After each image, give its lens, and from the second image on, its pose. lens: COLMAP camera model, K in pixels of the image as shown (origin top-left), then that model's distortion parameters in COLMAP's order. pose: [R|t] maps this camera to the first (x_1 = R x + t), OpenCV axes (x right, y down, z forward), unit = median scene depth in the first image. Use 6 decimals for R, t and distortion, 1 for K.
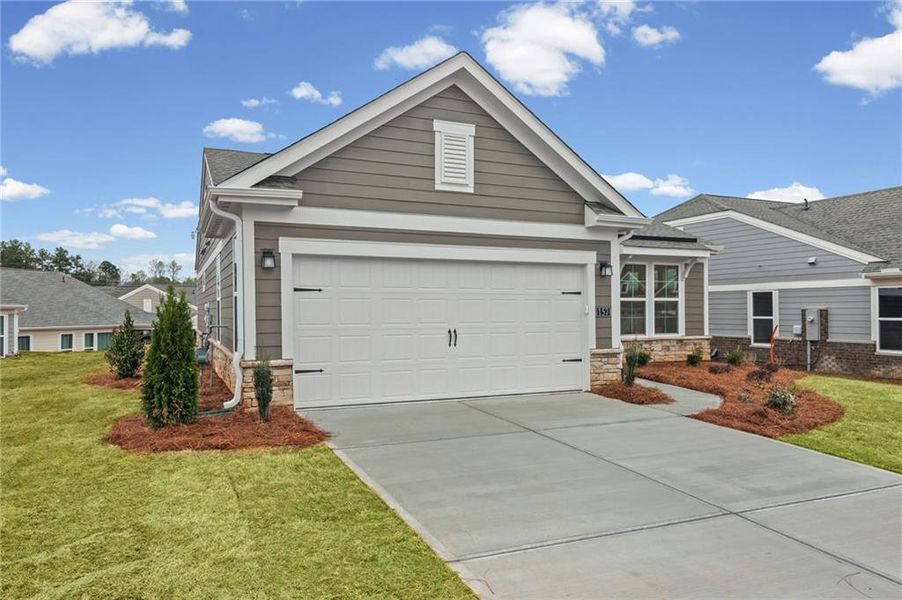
lens RADIAL K [[614.4, 0, 451.0], [0, 614.4, 300.0], [0, 0, 1]] dist [-0.012578, 0.000743]
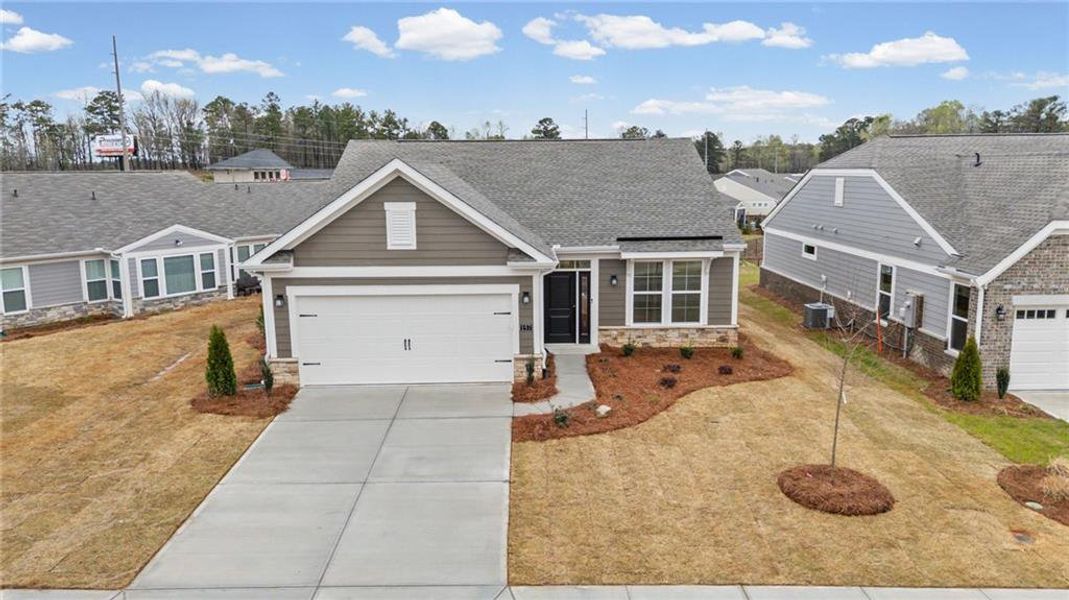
lens RADIAL K [[763.6, 0, 534.5], [0, 763.6, 300.0], [0, 0, 1]] dist [0.073728, -0.003079]
pose [[0.921668, 0.056323, -0.383869, 0.928142], [0.015254, 0.983381, 0.180912, -0.353321], [0.387679, -0.172596, 0.905492, -0.514871]]
